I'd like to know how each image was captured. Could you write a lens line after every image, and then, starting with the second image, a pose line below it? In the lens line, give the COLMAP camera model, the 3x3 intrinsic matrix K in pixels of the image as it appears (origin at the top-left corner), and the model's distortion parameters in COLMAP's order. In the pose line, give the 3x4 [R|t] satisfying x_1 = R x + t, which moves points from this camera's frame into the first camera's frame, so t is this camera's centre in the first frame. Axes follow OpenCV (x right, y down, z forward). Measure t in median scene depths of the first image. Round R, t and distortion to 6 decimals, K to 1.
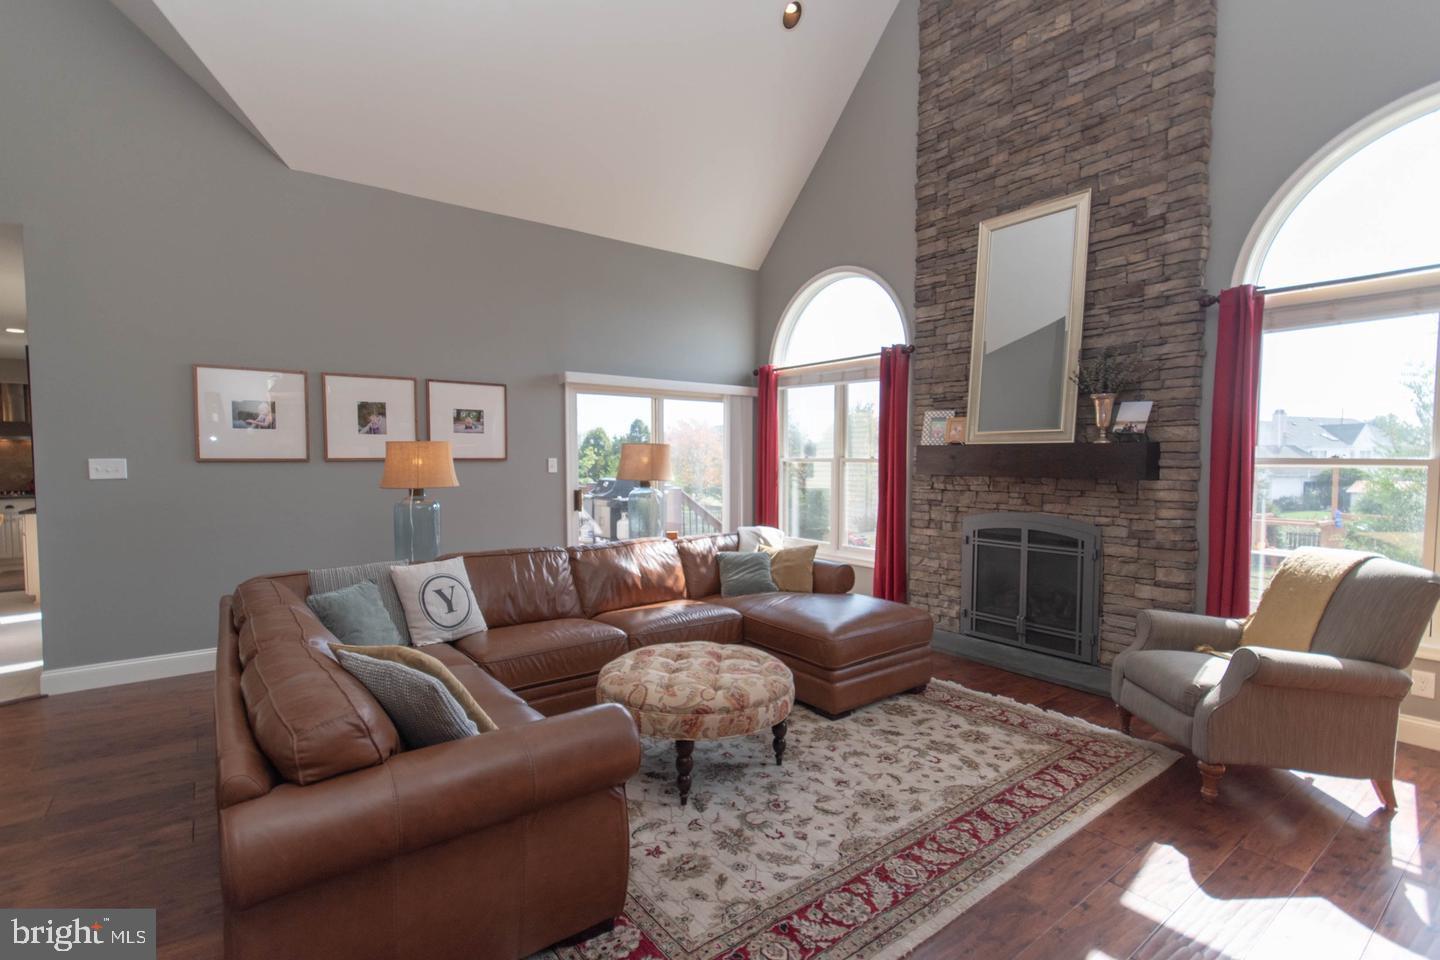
lens RADIAL K [[645.6, 0, 740.2], [0, 645.6, 490.0], [0, 0, 1]] dist [0.013534, 0.000219]
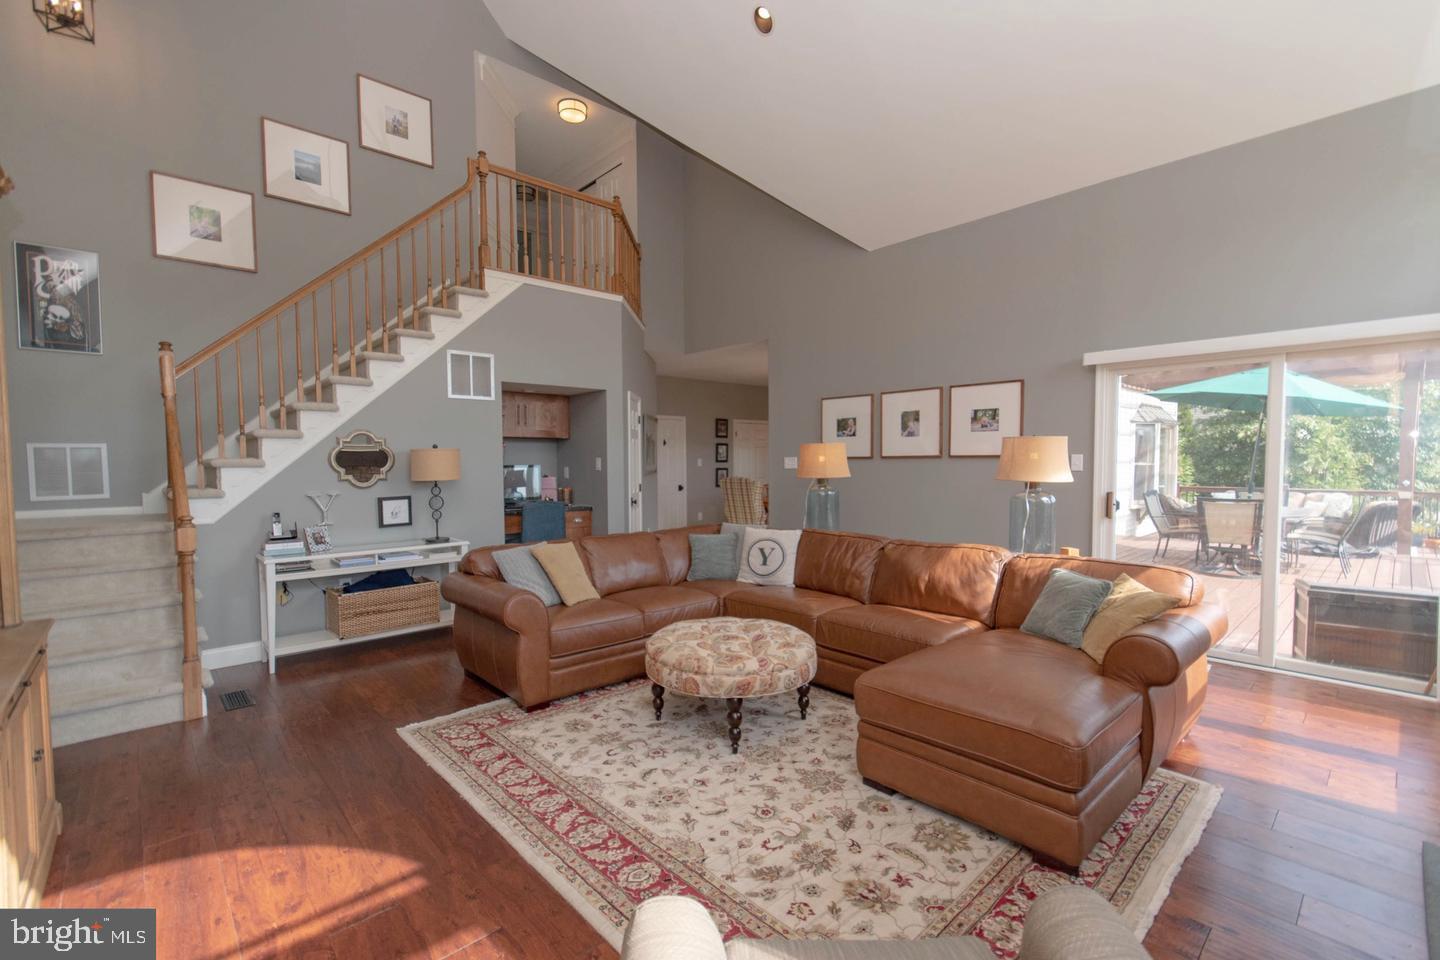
lens RADIAL K [[645.6, 0, 740.2], [0, 645.6, 490.0], [0, 0, 1]] dist [0.013534, 0.000219]
pose [[0.107521, 0.049660, -0.992962, 0.995209], [-0.037779, 0.998234, 0.045833, -0.042222], [0.993485, 0.032586, 0.109207, 0.819273]]
